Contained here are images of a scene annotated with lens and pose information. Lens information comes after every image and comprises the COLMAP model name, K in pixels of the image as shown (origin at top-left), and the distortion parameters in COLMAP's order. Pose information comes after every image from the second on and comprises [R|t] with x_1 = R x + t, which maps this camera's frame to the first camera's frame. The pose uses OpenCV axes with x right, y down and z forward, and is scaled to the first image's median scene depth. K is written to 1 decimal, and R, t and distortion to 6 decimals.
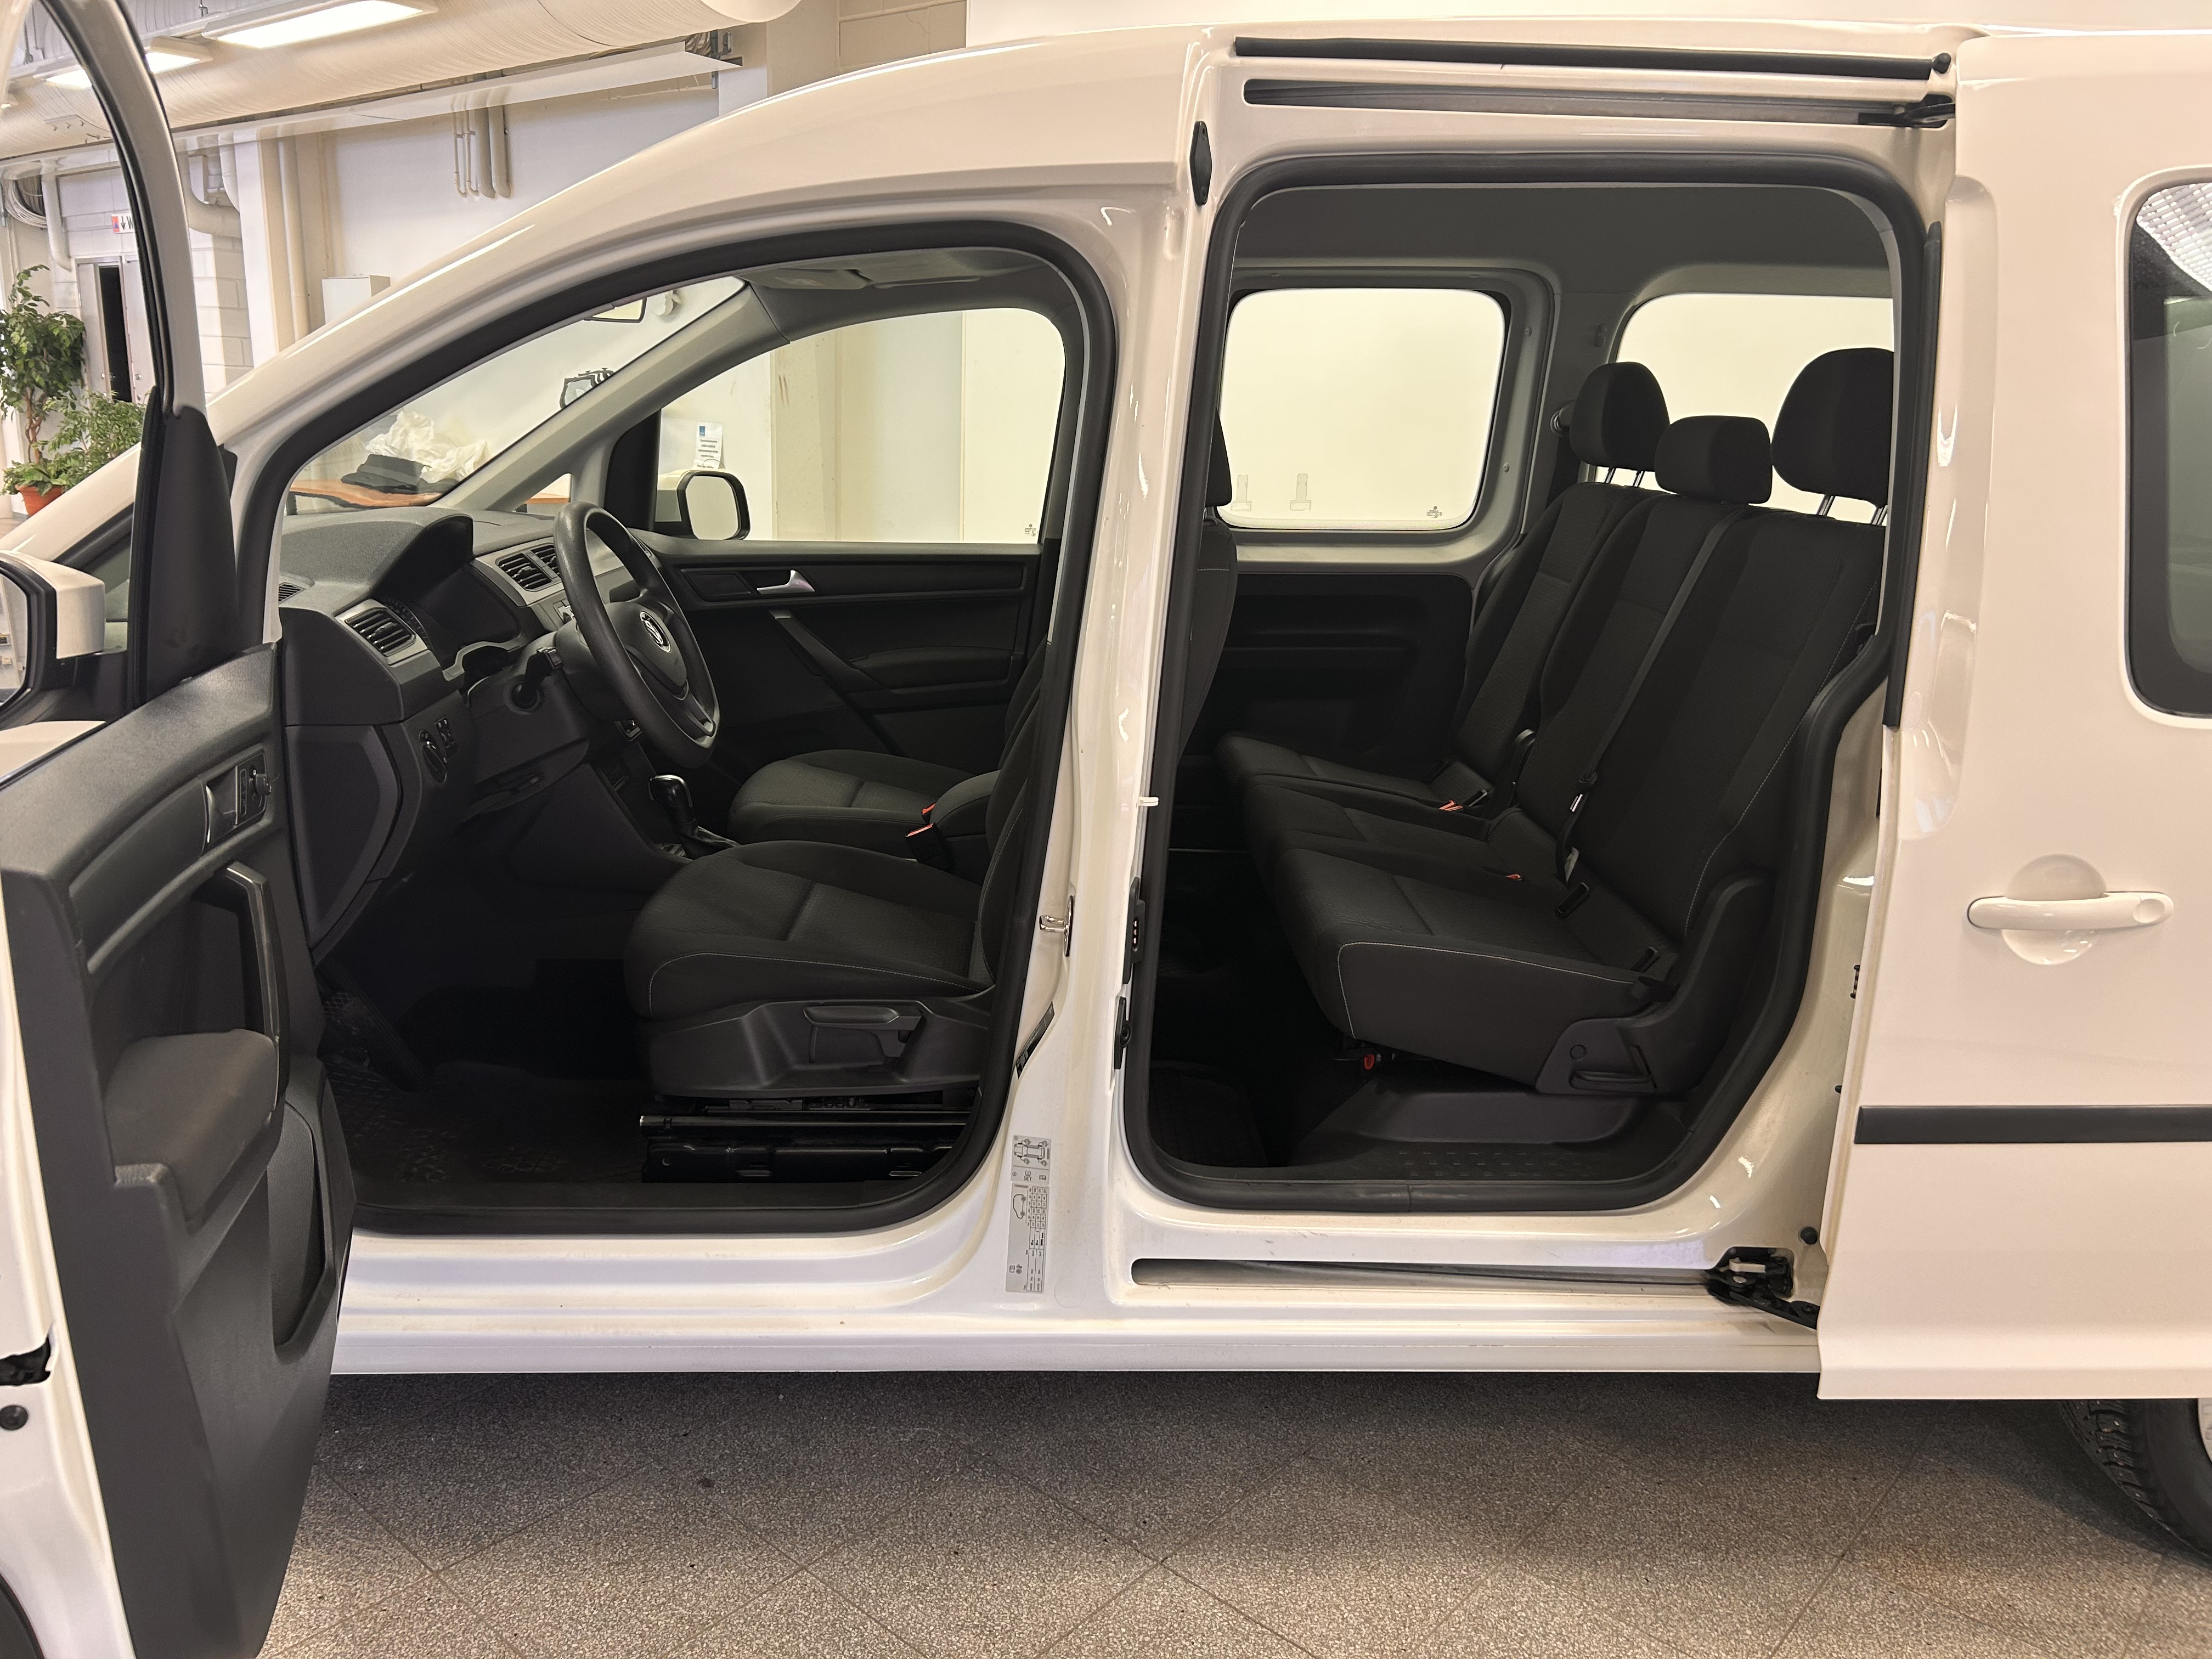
lens RADIAL K [[1663.1, 0, 1106.0], [0, 1663.1, 829.5], [0, 0, 1]] dist [0.003518, 0.000284]
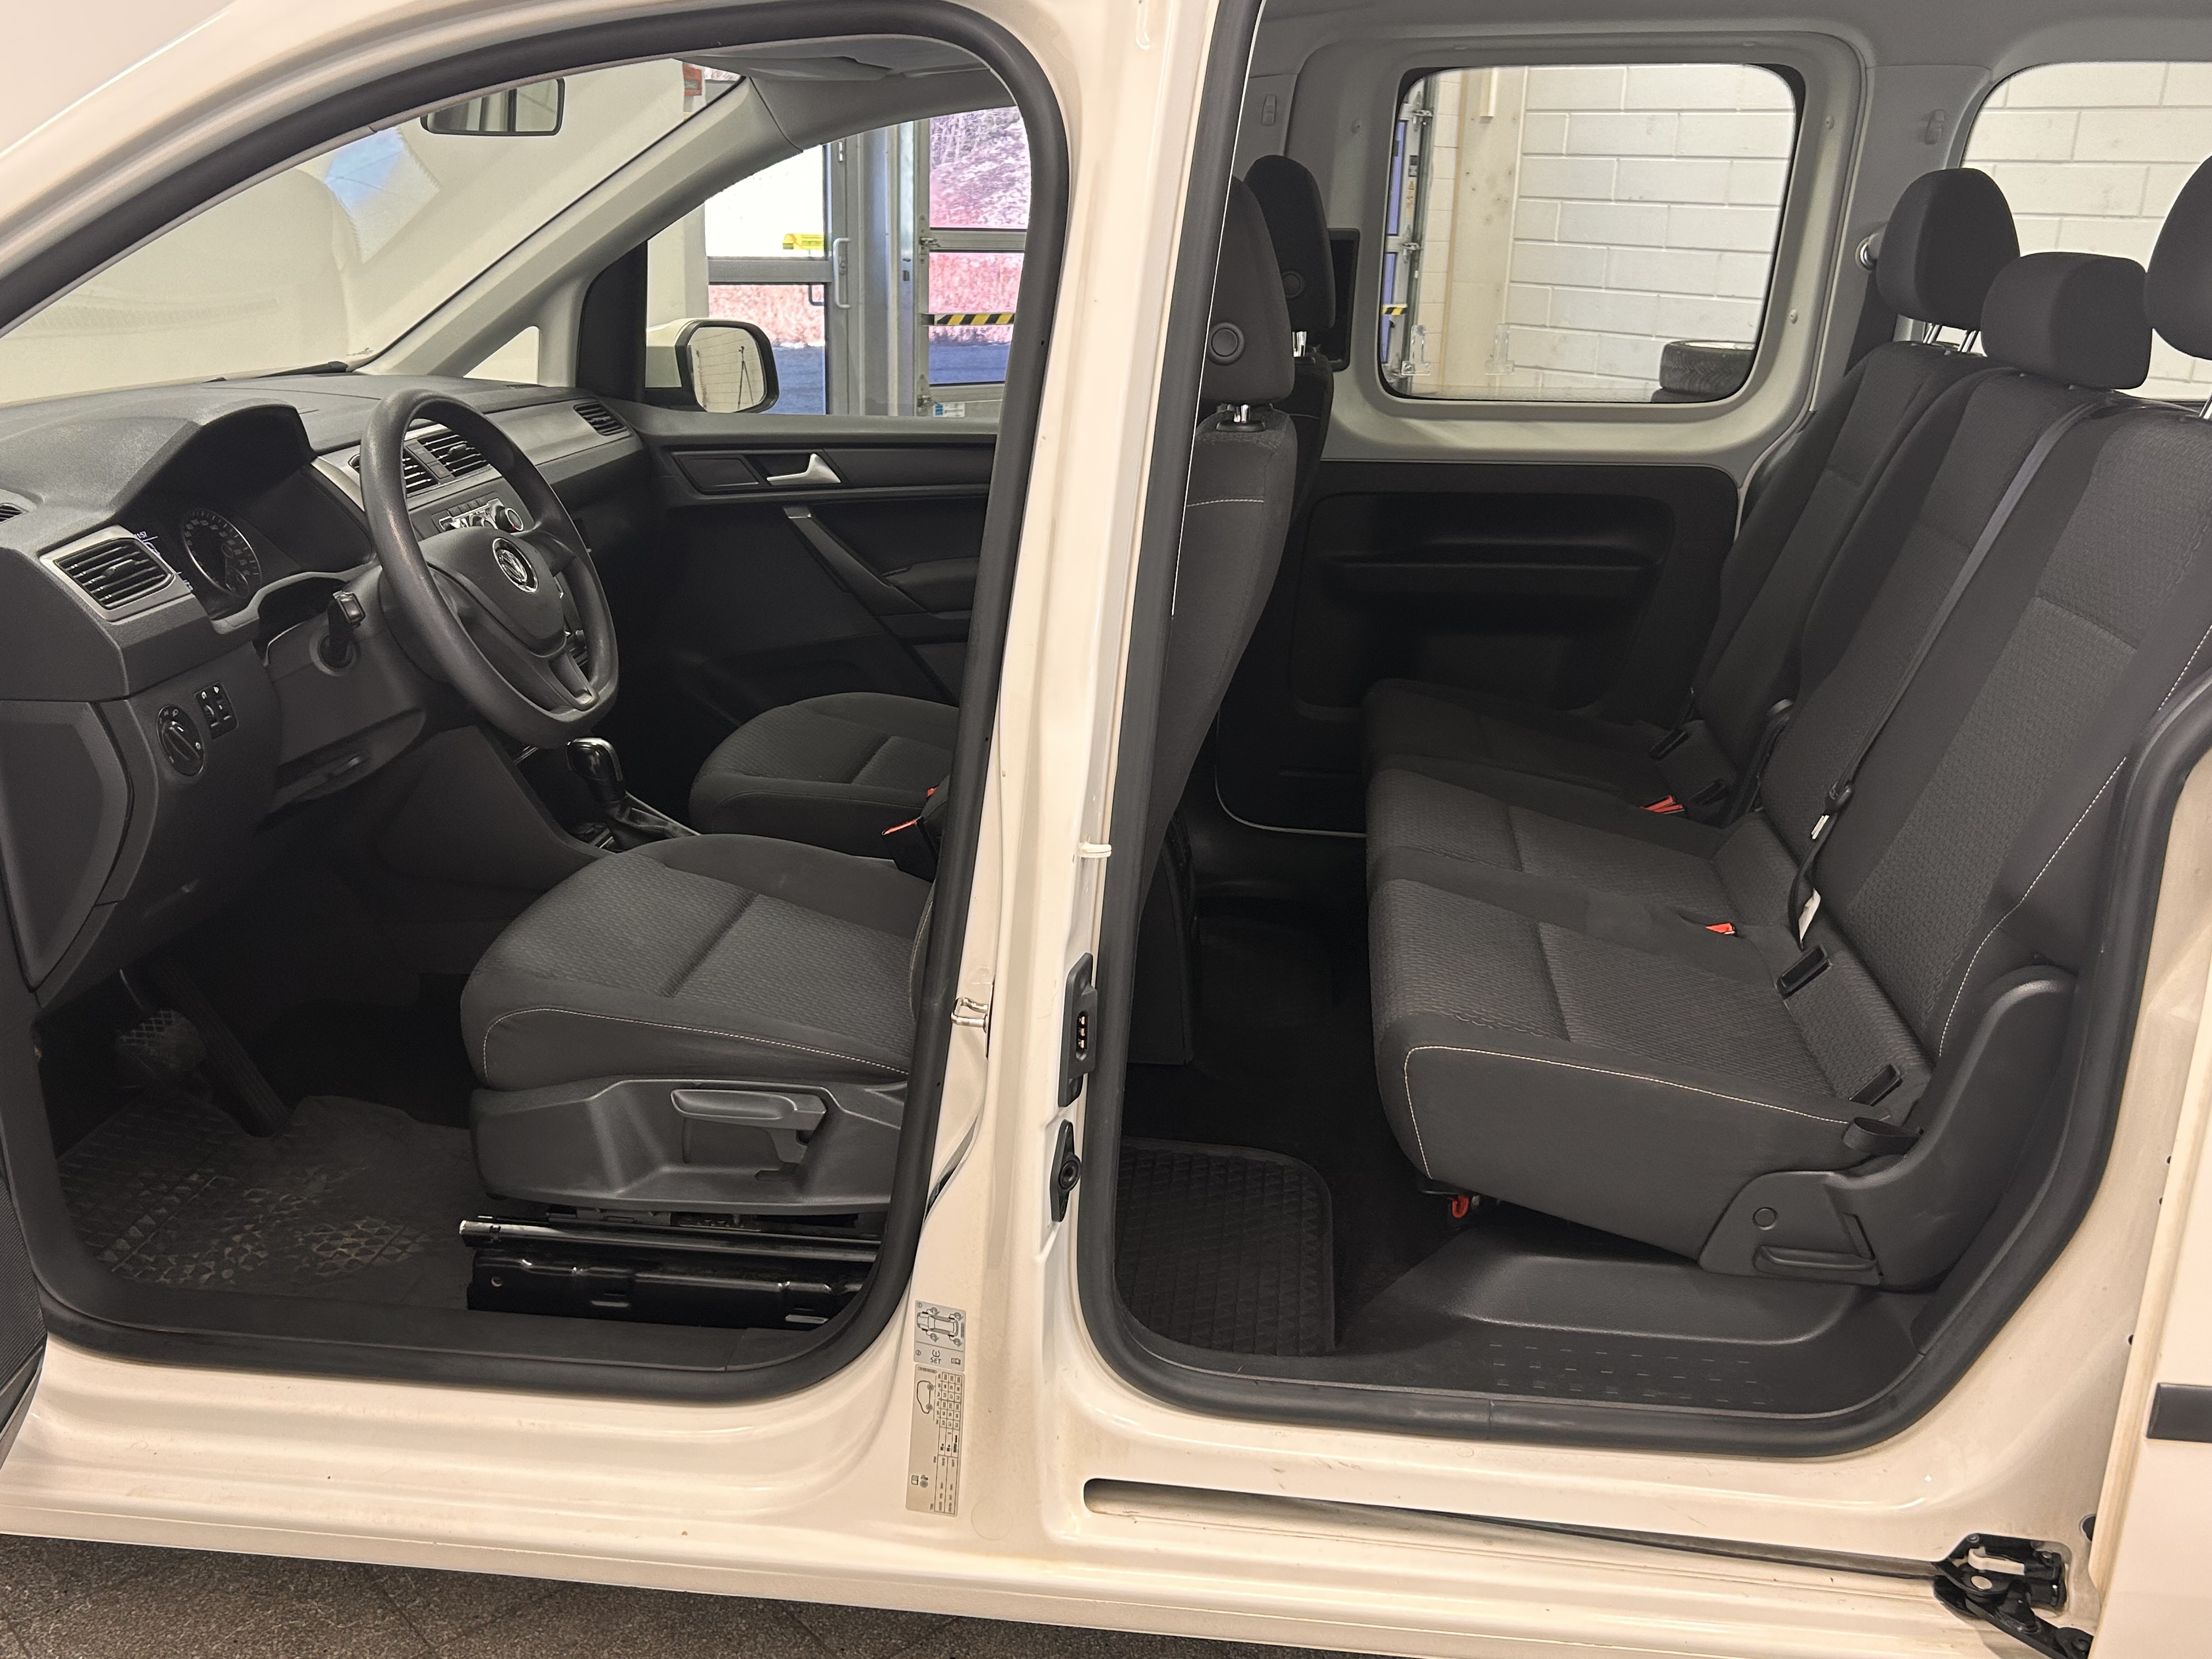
lens RADIAL K [[1988.8, 0, 1106.0], [0, 1988.8, 829.5], [0, 0, 1]] dist [-0.004532, -0.004950]
pose [[0.988252, 0.037408, -0.148181, 0.132443], [-0.028701, 0.997758, 0.060465, -0.065976], [0.150111, -0.055502, 0.987110, 0.168015]]
